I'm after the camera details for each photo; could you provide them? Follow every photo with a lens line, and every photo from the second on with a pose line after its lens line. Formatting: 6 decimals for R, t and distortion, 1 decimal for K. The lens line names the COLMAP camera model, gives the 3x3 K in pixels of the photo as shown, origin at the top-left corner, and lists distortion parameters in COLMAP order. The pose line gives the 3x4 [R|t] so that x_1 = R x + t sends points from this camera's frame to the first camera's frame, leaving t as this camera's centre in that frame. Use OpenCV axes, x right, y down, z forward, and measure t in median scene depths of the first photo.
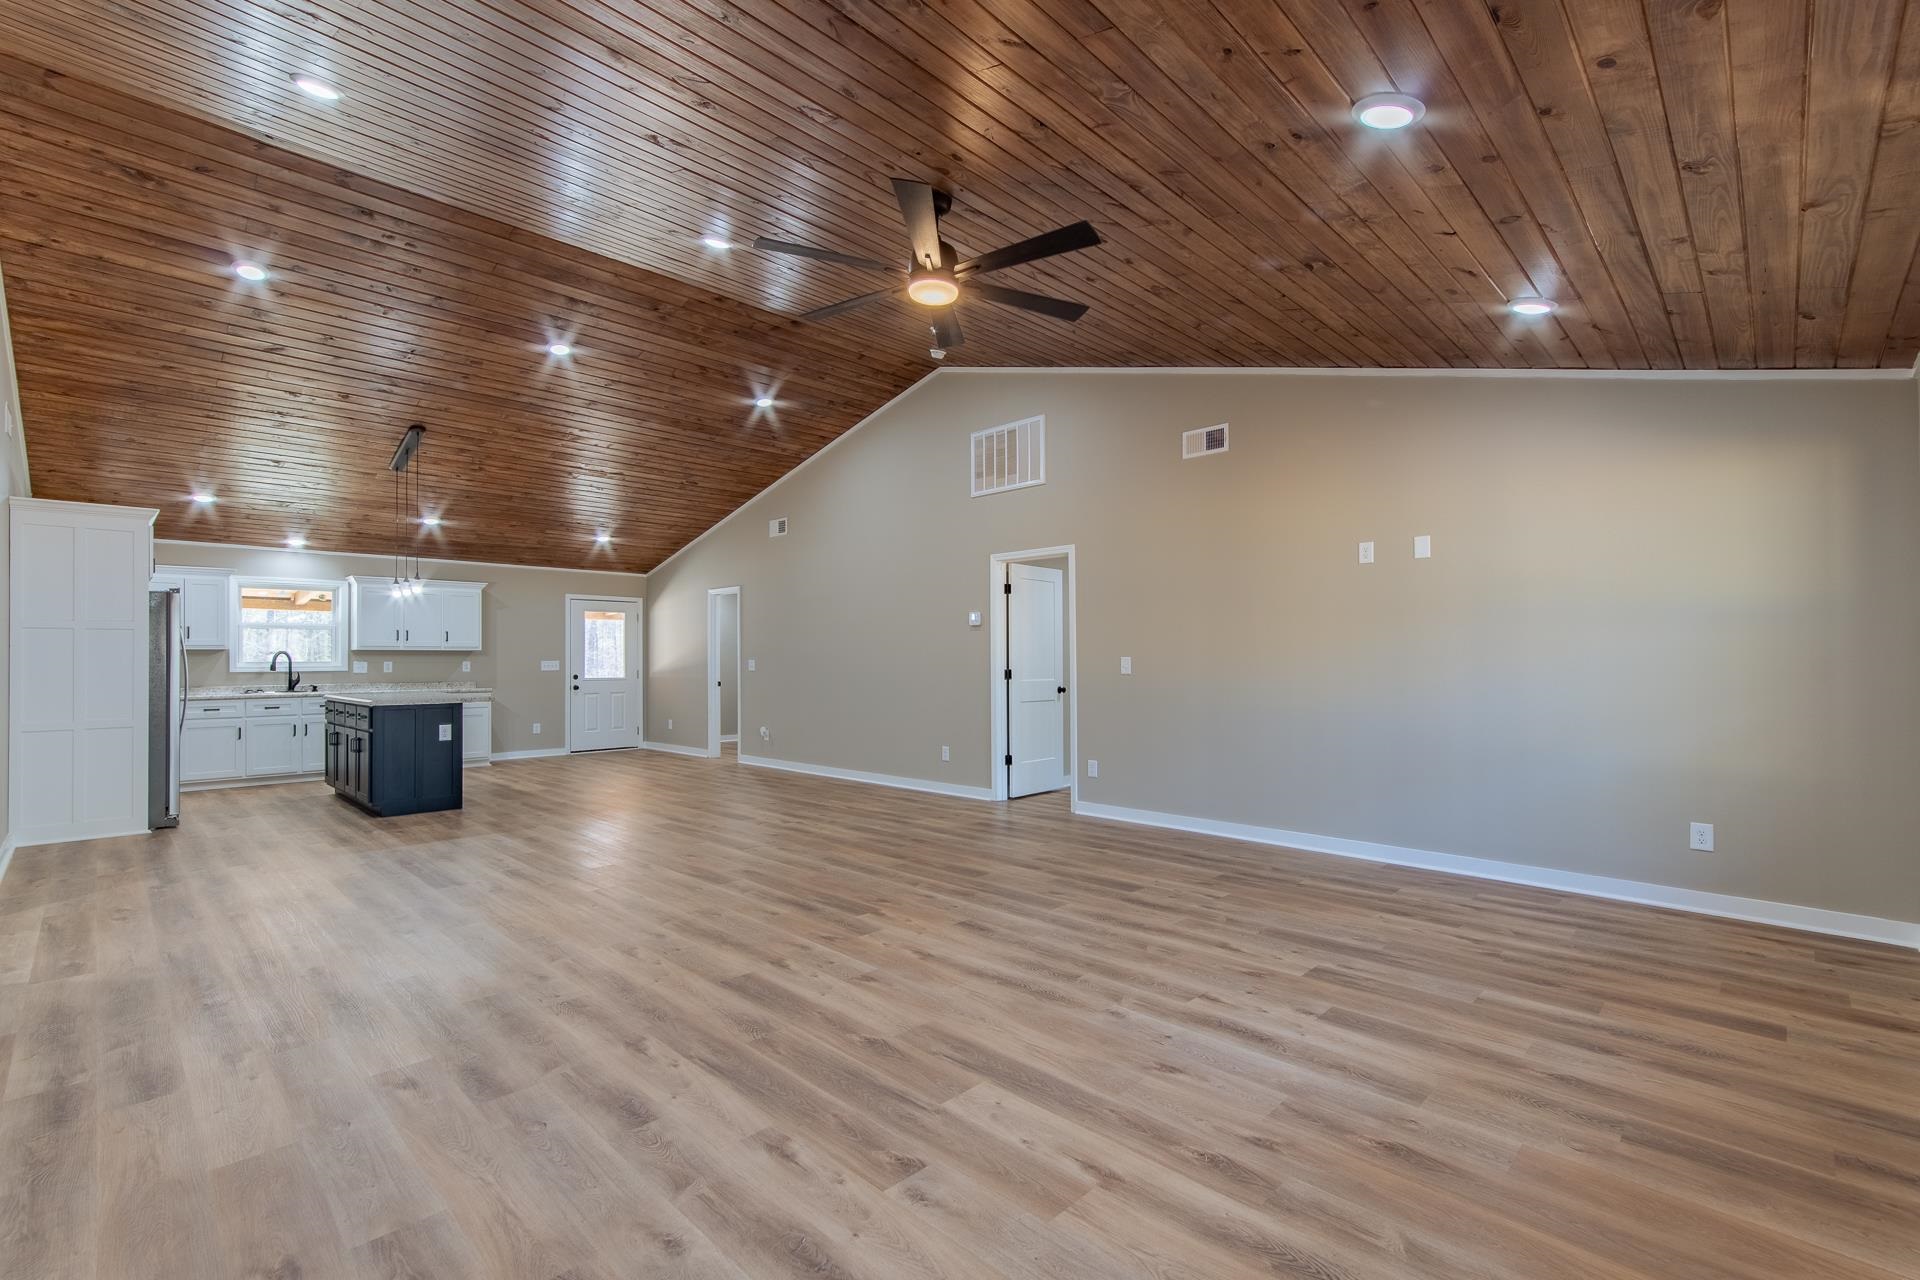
lens RADIAL K [[852.0, 0, 966.2], [0, 852.0, 658.3], [0, 0, 1]] dist [-0.001172, -0.000330]
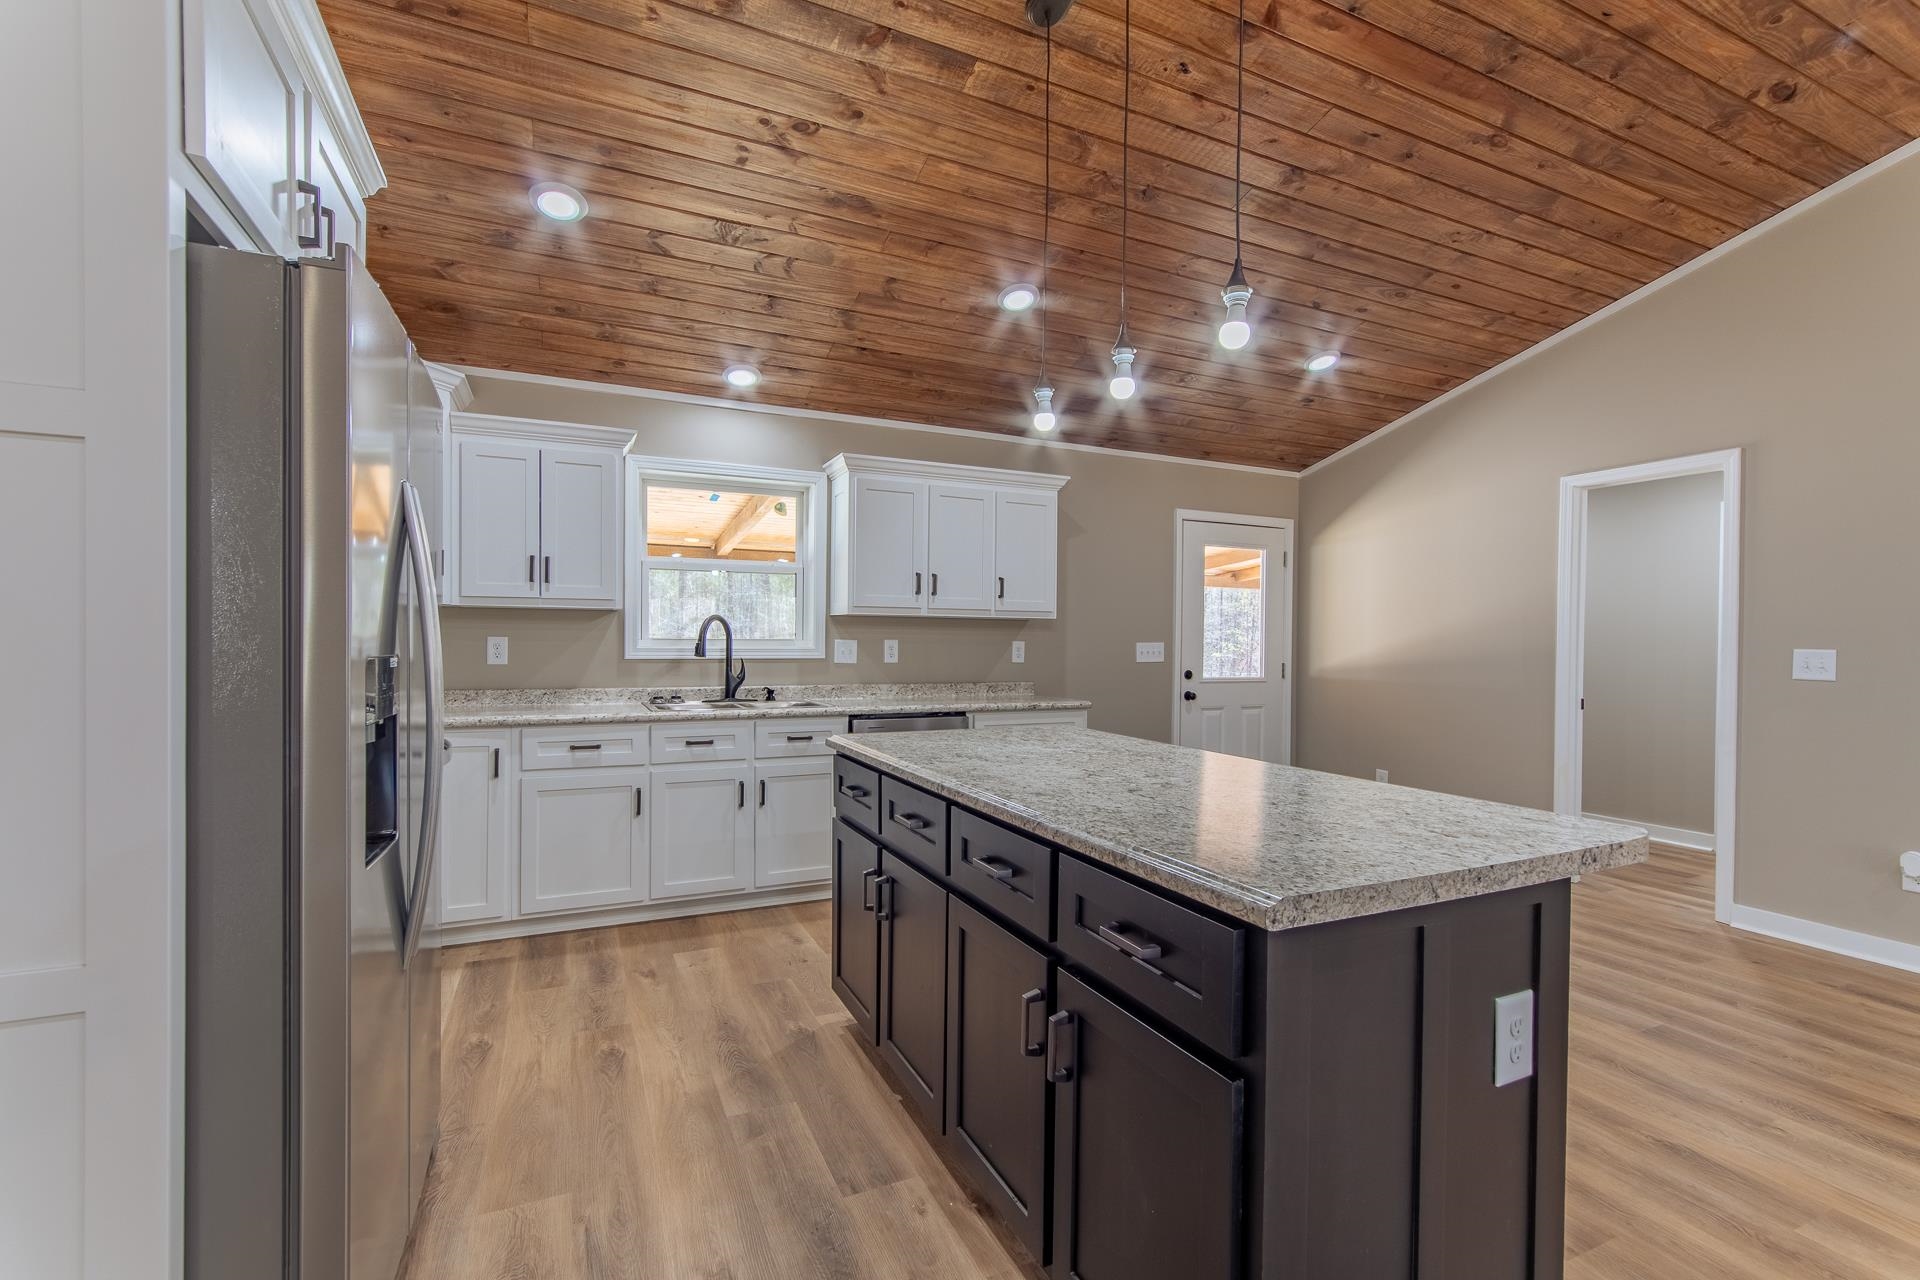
lens RADIAL K [[838.4, 0, 956.3], [0, 838.4, 651.6], [0, 0, 1]] dist [0.001666, 0.000002]
pose [[0.933584, 0.016576, -0.357976, -0.482042], [-0.011589, 0.999804, 0.016074, 0.002320], [0.358172, -0.010858, 0.933593, 0.577738]]
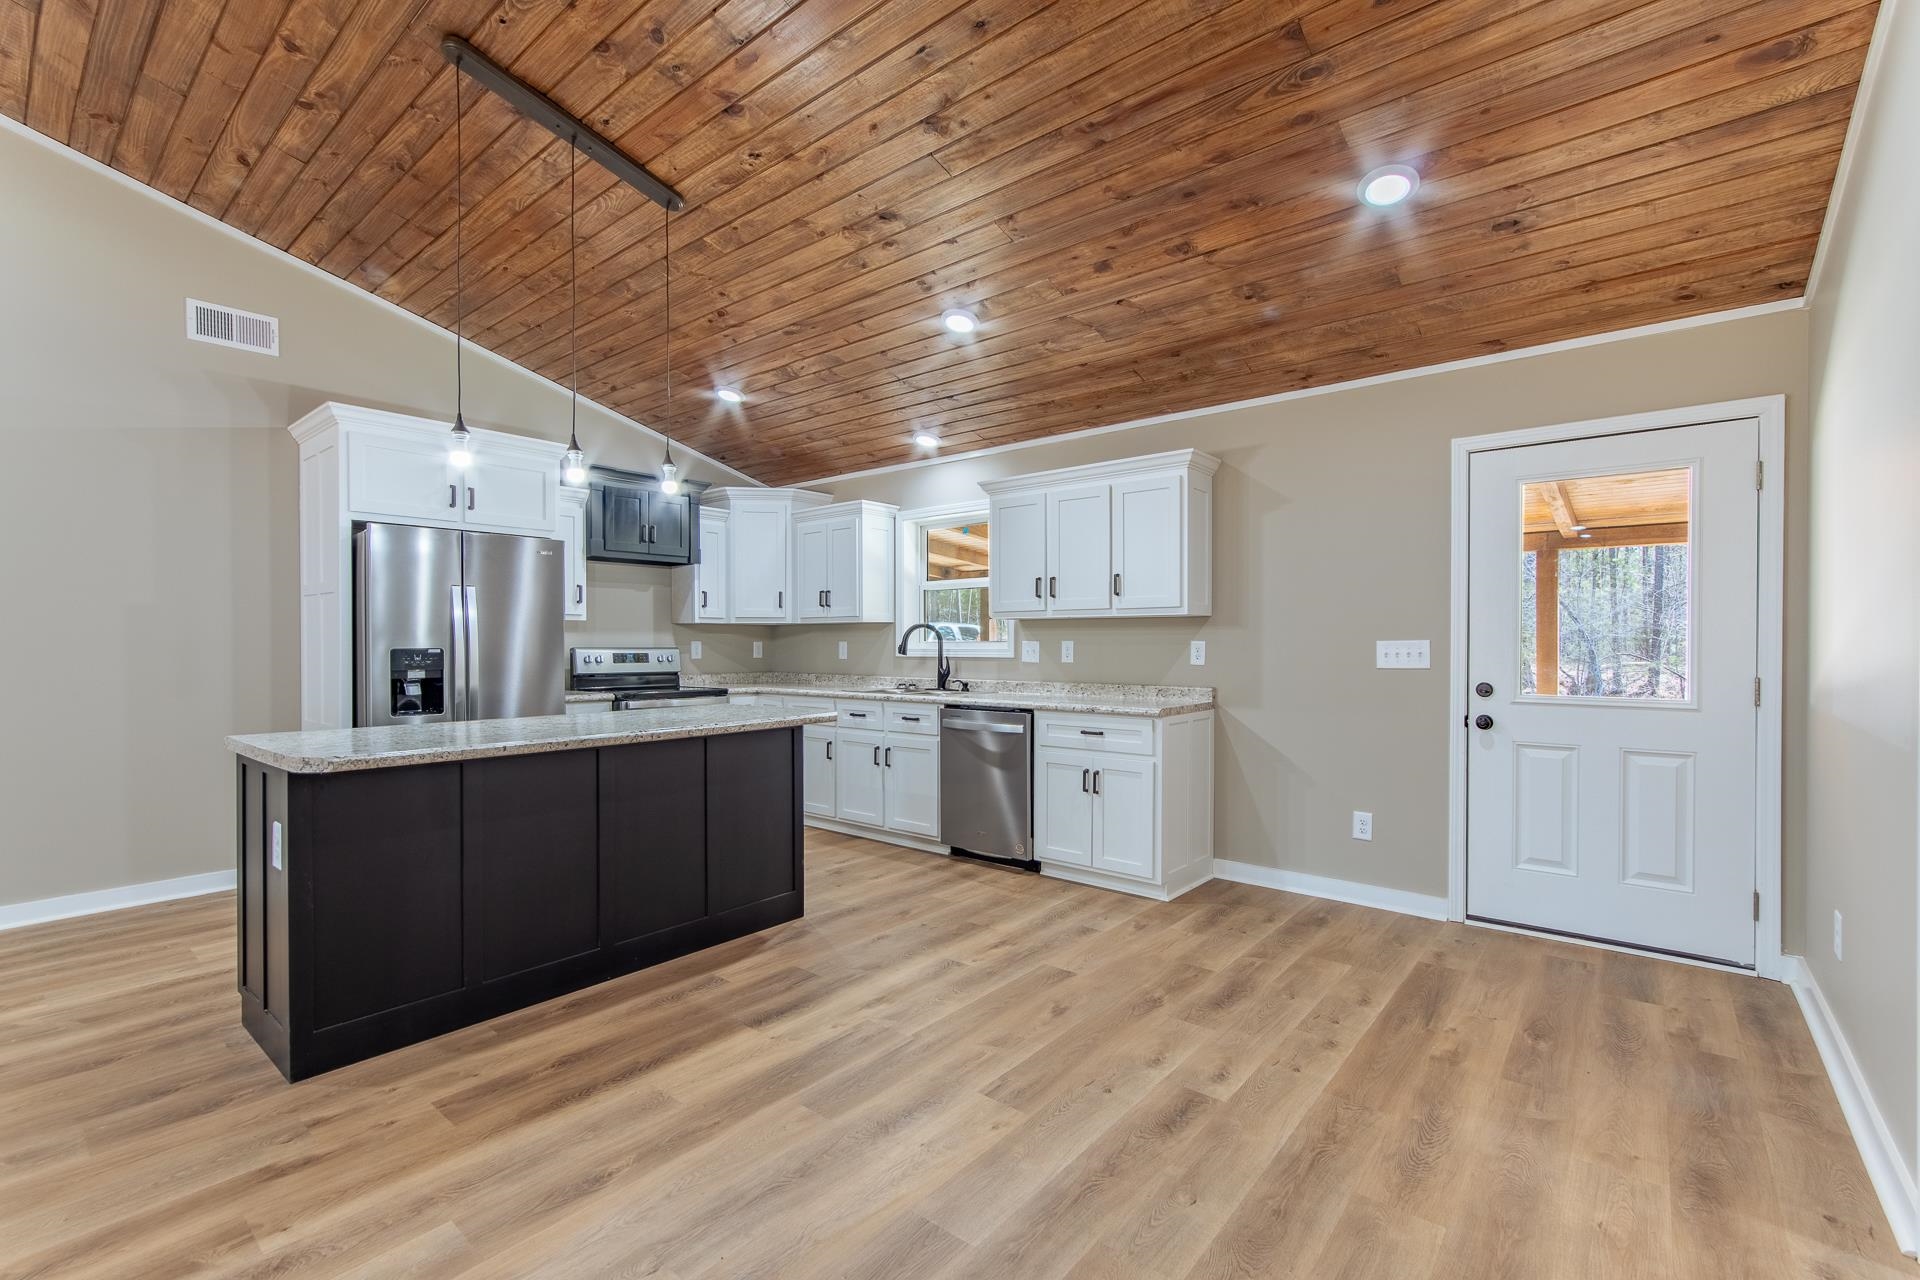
lens RADIAL K [[838.4, 0, 956.3], [0, 838.4, 651.6], [0, 0, 1]] dist [0.001666, 0.000002]
pose [[0.077254, 0.014482, -0.996906, -0.183805], [0.003297, 0.999885, 0.014781, 0.002544], [0.997006, -0.004429, 0.077198, 0.911689]]
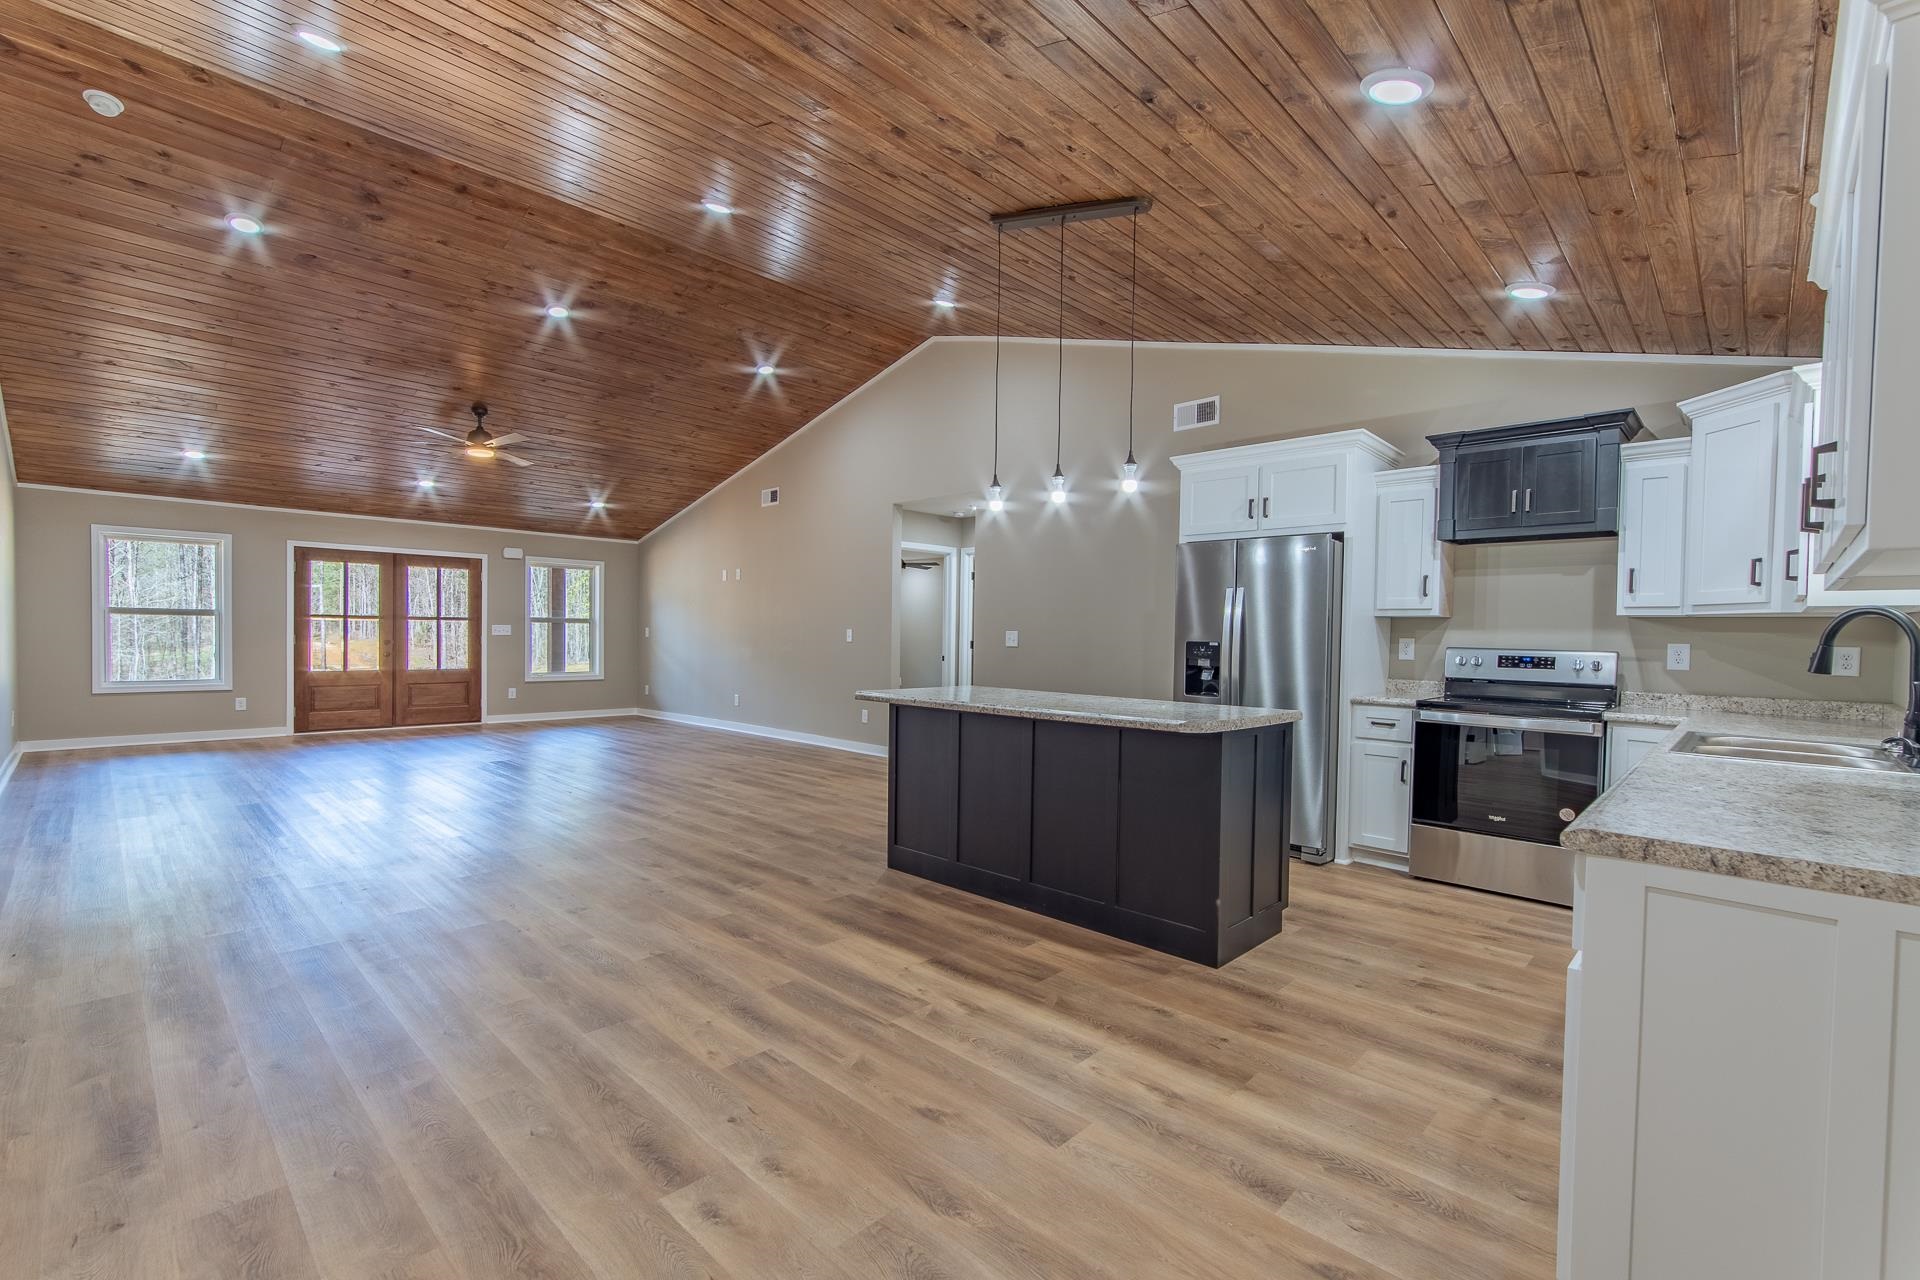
lens RADIAL K [[838.4, 0, 956.3], [0, 838.4, 651.6], [0, 0, 1]] dist [0.001666, 0.000002]
pose [[-0.999898, -0.014163, -0.001919, -0.471910], [-0.014197, 0.999711, 0.019405, 0.004658], [0.001644, 0.019431, -0.999810, 1.187130]]
